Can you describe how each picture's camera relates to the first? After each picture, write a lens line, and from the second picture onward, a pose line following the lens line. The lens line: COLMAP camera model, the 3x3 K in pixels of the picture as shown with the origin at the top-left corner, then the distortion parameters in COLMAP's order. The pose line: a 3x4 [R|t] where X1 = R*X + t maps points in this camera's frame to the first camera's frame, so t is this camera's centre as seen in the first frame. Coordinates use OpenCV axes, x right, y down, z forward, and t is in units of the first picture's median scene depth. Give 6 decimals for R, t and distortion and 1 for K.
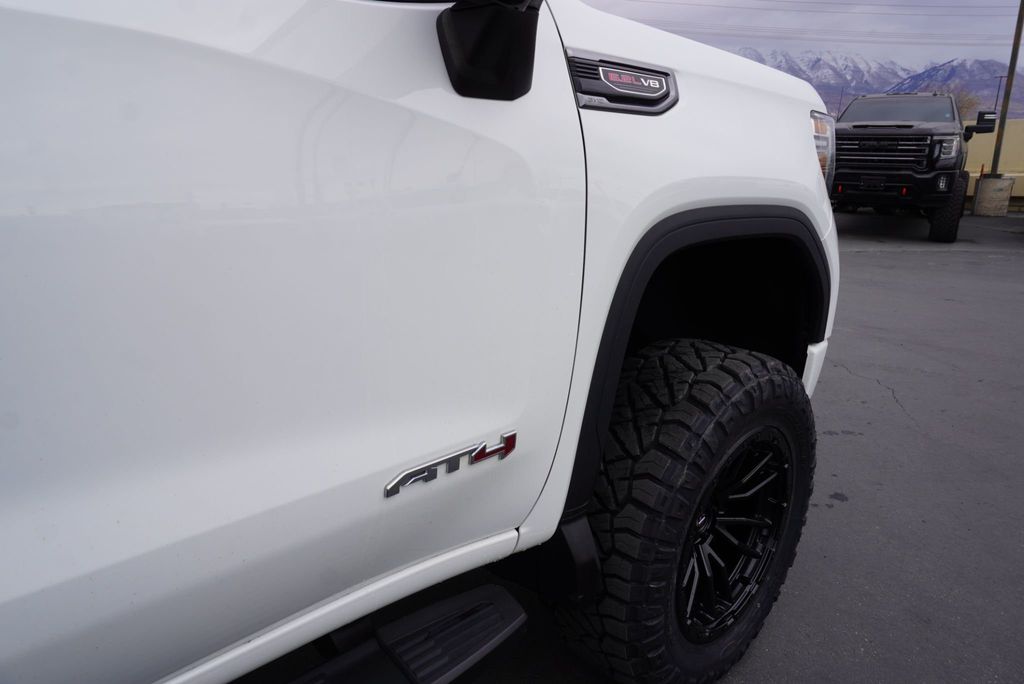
lens RADIAL K [[686.4, 0, 512.0], [0, 686.4, 342.0], [0, 0, 1]] dist [-0.045614, 0.035664]
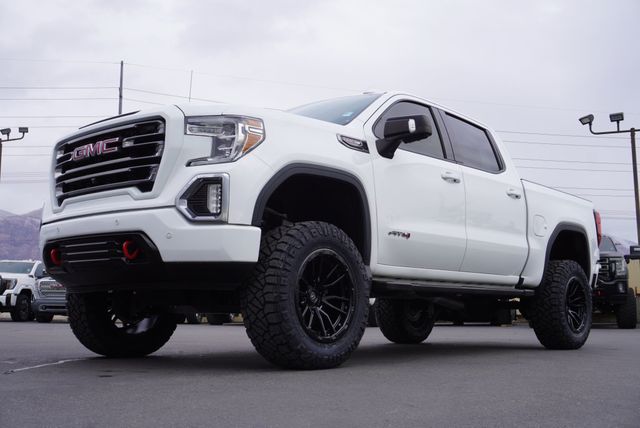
lens RADIAL K [[738.8, 0, 320.0], [0, 738.8, 214.0], [0, 0, 1]] dist [0.002199, 0.029896]
pose [[0.976284, 0.023466, 0.215217, -2.264983], [0.064526, 0.917385, -0.392735, 1.302714], [-0.206653, 0.397308, 0.894115, -2.422478]]
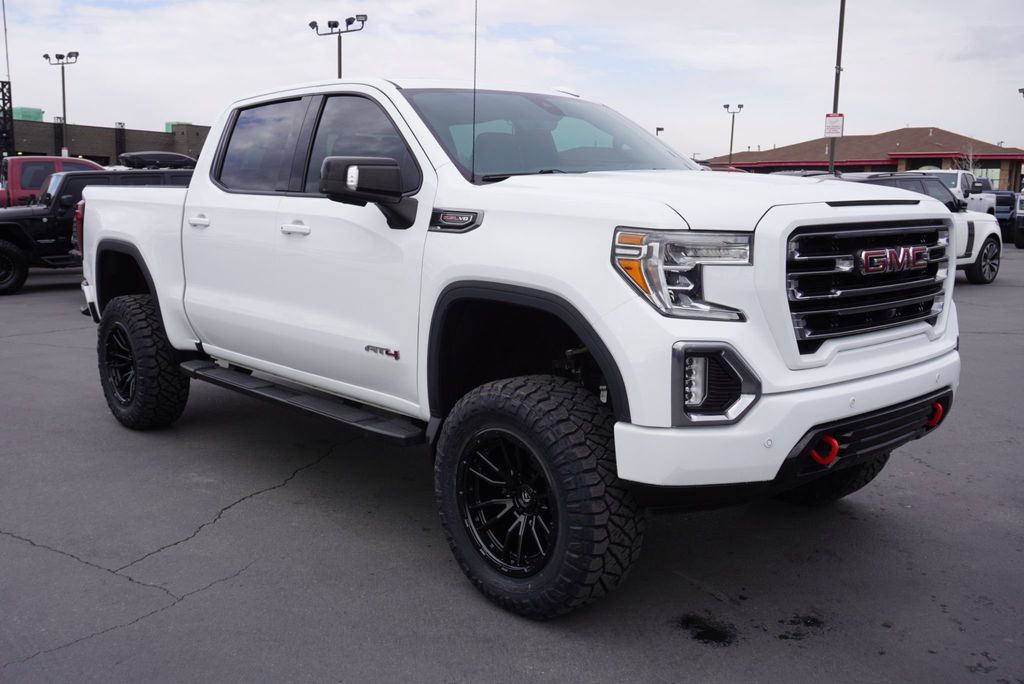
lens RADIAL K [[961.4, 0, 524.3], [0, 961.4, 342.2], [0, 0, 1]] dist [0.017296, 0.011557]
pose [[-0.022241, 0.139737, -0.989939, 2.432110], [-0.277243, 0.950487, 0.140397, -0.368078], [0.960542, 0.277576, 0.017602, 0.933963]]
